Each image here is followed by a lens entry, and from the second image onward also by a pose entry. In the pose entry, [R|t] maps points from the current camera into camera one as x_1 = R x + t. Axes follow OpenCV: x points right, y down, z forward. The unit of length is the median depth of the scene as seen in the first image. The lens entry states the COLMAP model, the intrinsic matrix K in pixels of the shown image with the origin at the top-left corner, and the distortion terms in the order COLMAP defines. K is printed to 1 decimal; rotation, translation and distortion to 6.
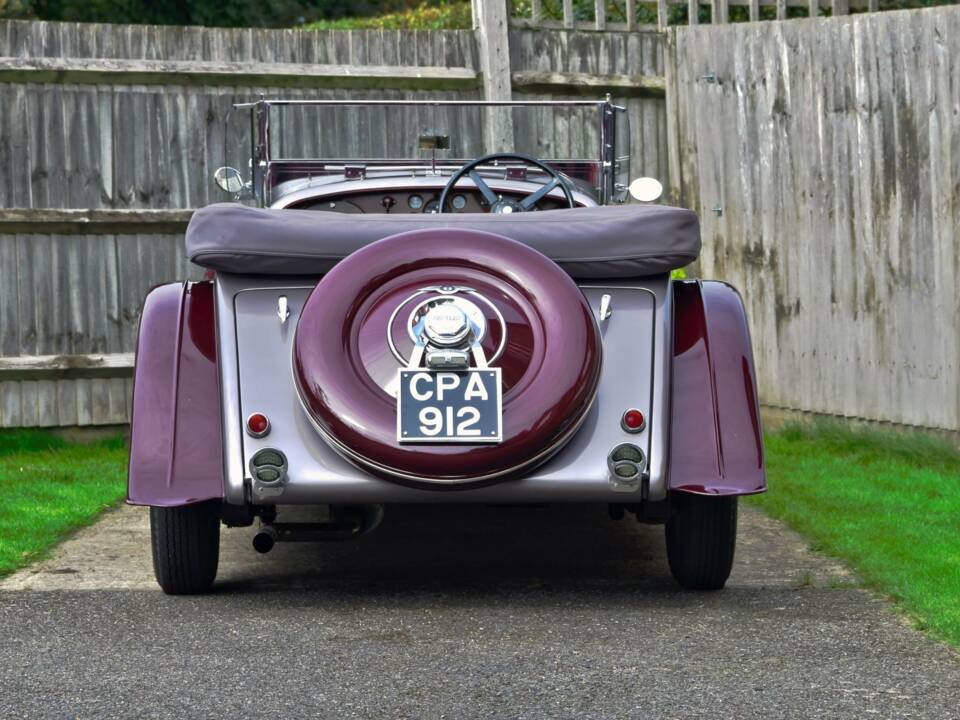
lens RADIAL K [[3073.5, 0, 443.0], [0, 3073.5, 319.4], [0, 0, 1]] dist [0.251332, 1.354954]
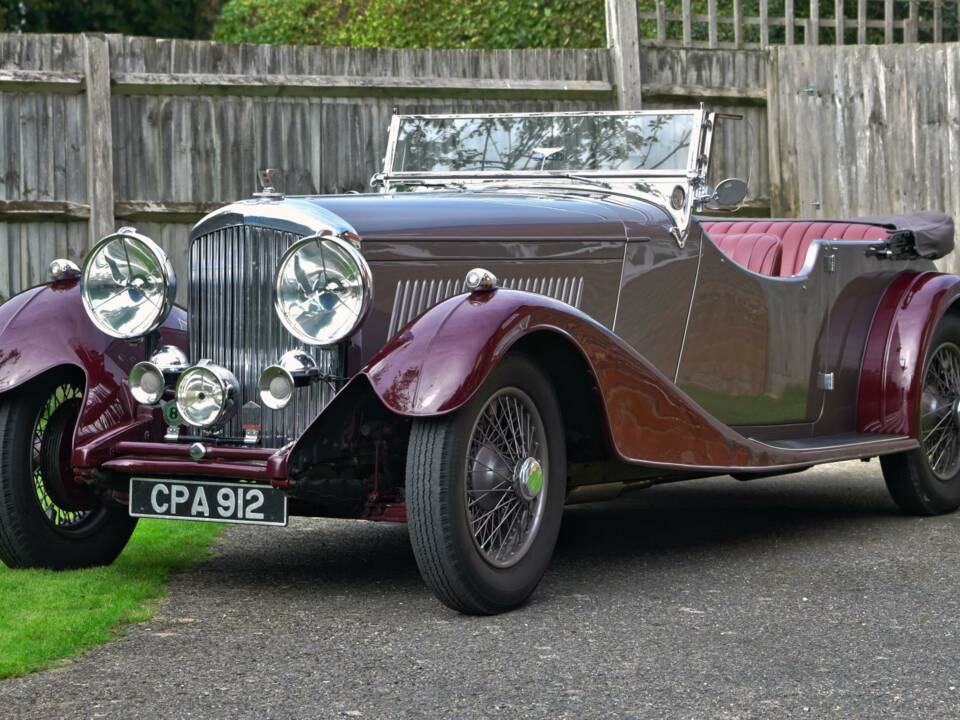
lens RADIAL K [[3325.2, 0, 440.8], [0, 3325.2, 357.9], [0, 0, 1]] dist [0.251798, 1.090749]
pose [[0.998273, 0.003558, 0.058640, -0.132131], [-0.004896, 0.999730, 0.022700, -0.005257], [-0.058544, -0.022948, 0.998021, -0.270773]]
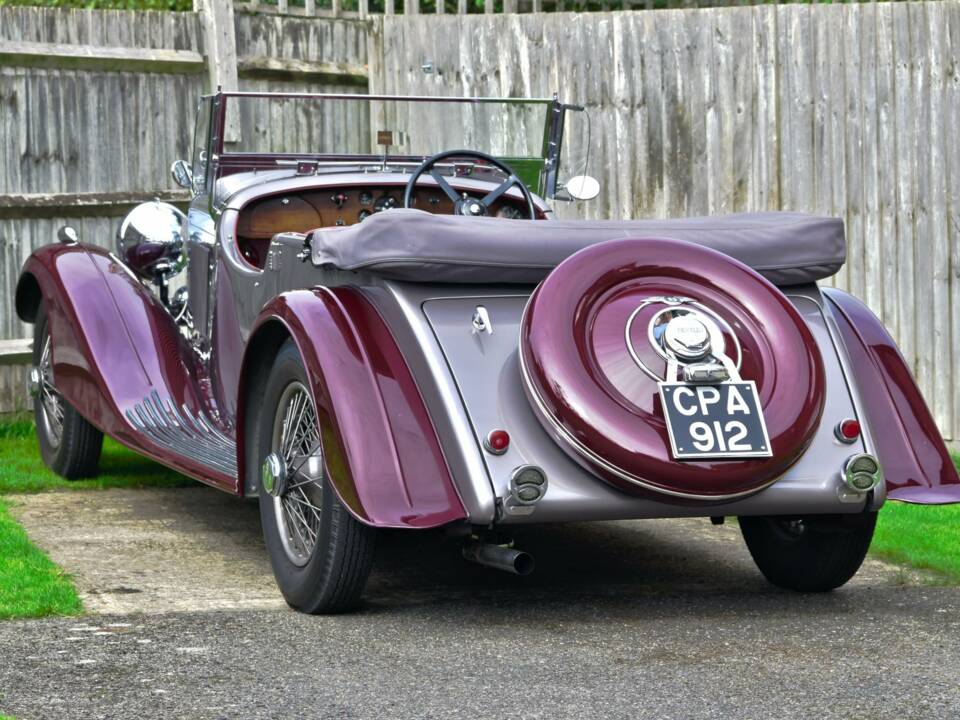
lens RADIAL K [[2977.7, 0, 418.4], [0, 2977.7, 360.0], [0, 0, 1]] dist [0.345550, 0.133901]
pose [[0.949903, -0.009169, 0.312412, -0.230042], [0.000279, 0.999594, 0.028491, -0.010999], [-0.312546, -0.026976, 0.949519, 0.072943]]
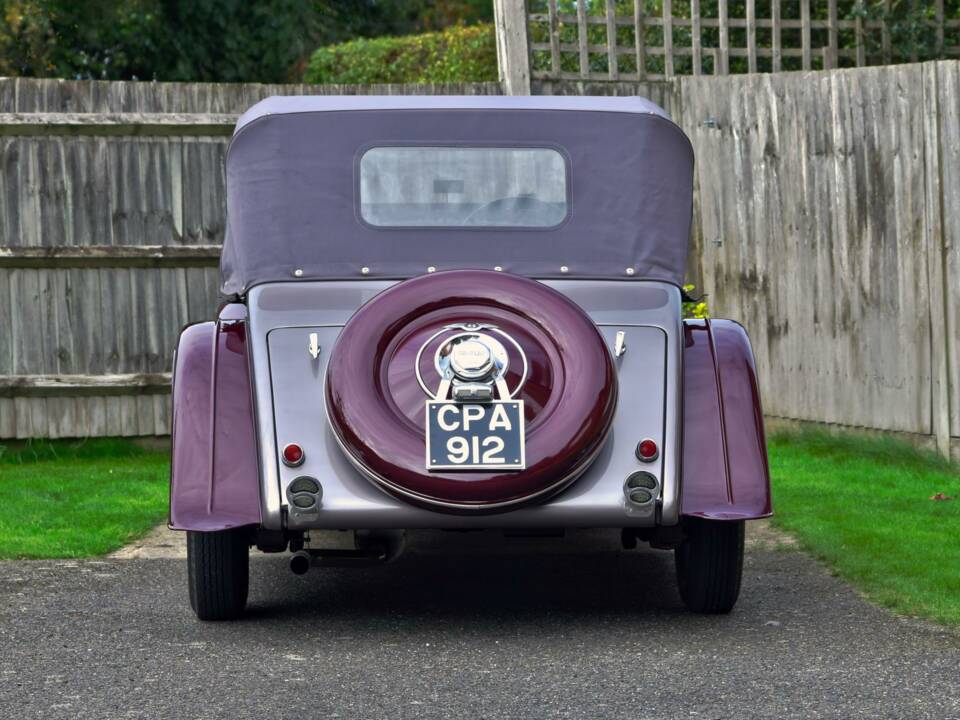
lens RADIAL K [[3404.0, 0, 459.2], [0, 3404.0, 445.9], [0, 0, 1]] dist [0.297995, 0.296305]
pose [[0.999926, -0.006786, -0.010092, 0.007136], [0.007088, 0.999518, 0.030210, 0.000906], [0.009882, -0.030280, 0.999493, -0.256791]]
